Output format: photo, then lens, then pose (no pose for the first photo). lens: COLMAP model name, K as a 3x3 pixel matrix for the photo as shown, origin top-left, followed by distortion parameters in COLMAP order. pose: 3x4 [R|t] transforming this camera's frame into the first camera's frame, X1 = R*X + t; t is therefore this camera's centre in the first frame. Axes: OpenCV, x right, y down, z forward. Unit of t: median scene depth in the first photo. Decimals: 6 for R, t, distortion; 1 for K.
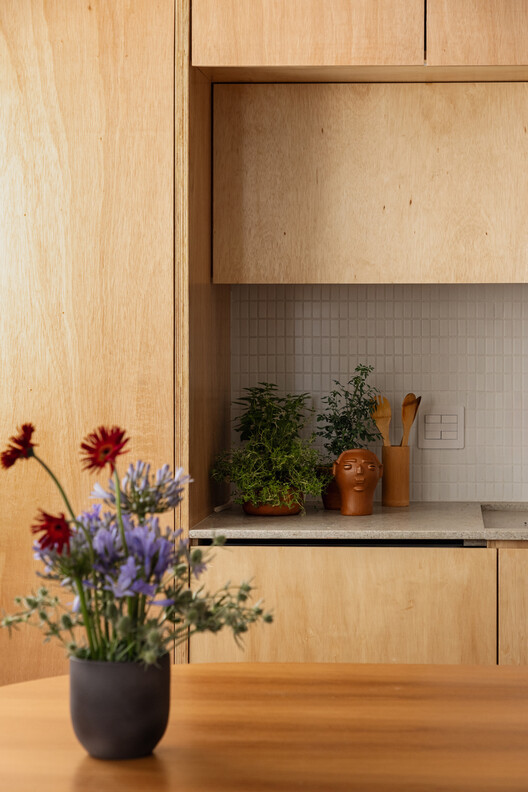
lens RADIAL K [[1649.6, 0, 379.8], [0, 1649.6, 355.4], [0, 0, 1]] dist [0.055507, 0.000000]
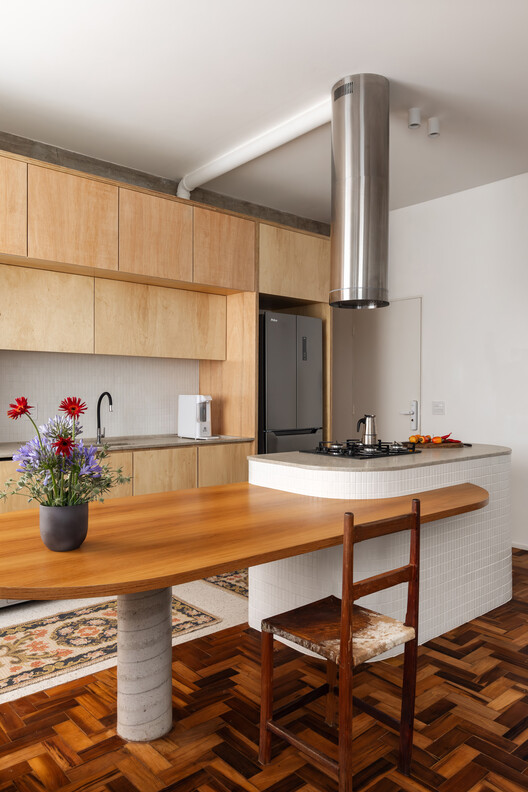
lens RADIAL K [[572.0, 0, 262.9], [0, 572.0, 397.1], [0, 0, 1]] dist [0.011979, -0.007795]
pose [[0.725547, -0.005329, 0.688152, -0.273122], [0.002541, 0.999984, 0.005066, 0.021571], [-0.688168, -0.001927, 0.725549, 0.151520]]
